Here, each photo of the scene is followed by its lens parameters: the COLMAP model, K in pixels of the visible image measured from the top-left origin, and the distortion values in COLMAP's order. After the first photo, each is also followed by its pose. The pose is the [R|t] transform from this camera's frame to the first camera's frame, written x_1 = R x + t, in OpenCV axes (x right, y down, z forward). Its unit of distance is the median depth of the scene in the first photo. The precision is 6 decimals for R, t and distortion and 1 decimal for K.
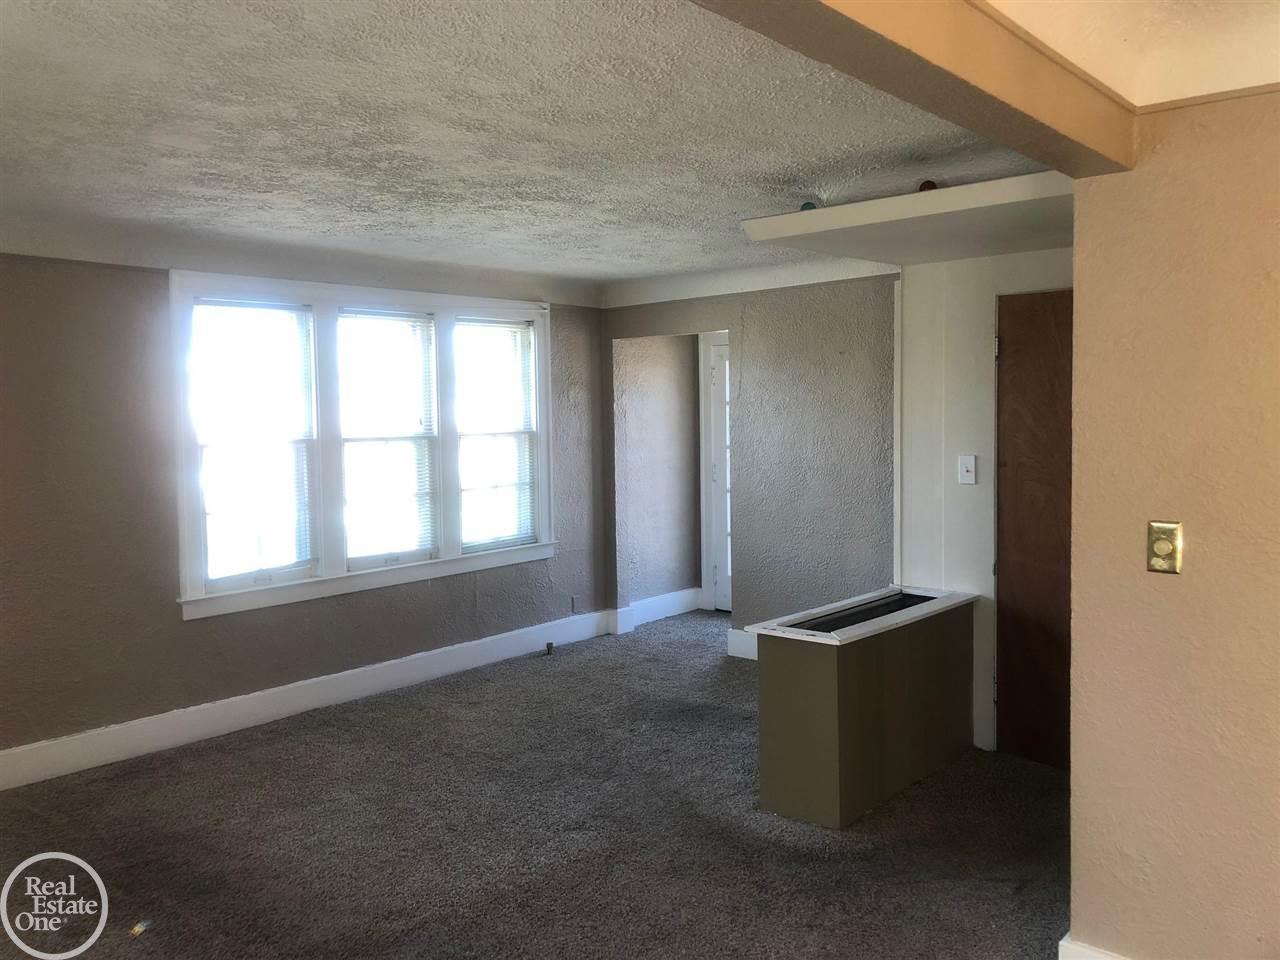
lens RADIAL K [[1031.6, 0, 640.0], [0, 1031.6, 480.0], [0, 0, 1]] dist [-0.001291, 0.001230]
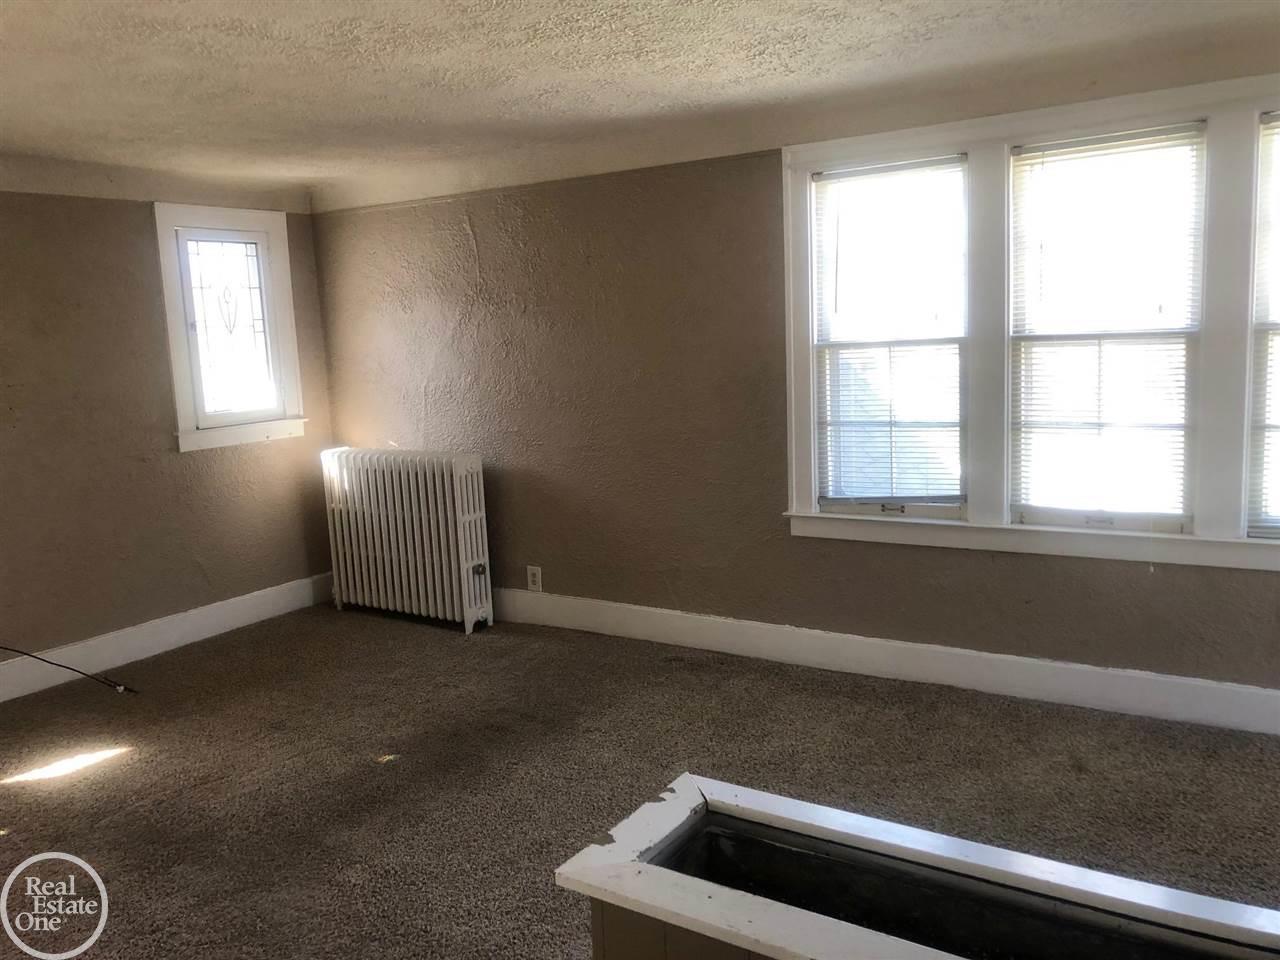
lens RADIAL K [[1097.8, 0, 640.0], [0, 1097.8, 480.0], [0, 0, 1]] dist [0.011315, 0.008019]
pose [[0.095174, 0.161042, -0.982348, 0.460161], [-0.013786, 0.986946, 0.160460, -0.062751], [0.995365, -0.001729, 0.096151, 0.694864]]
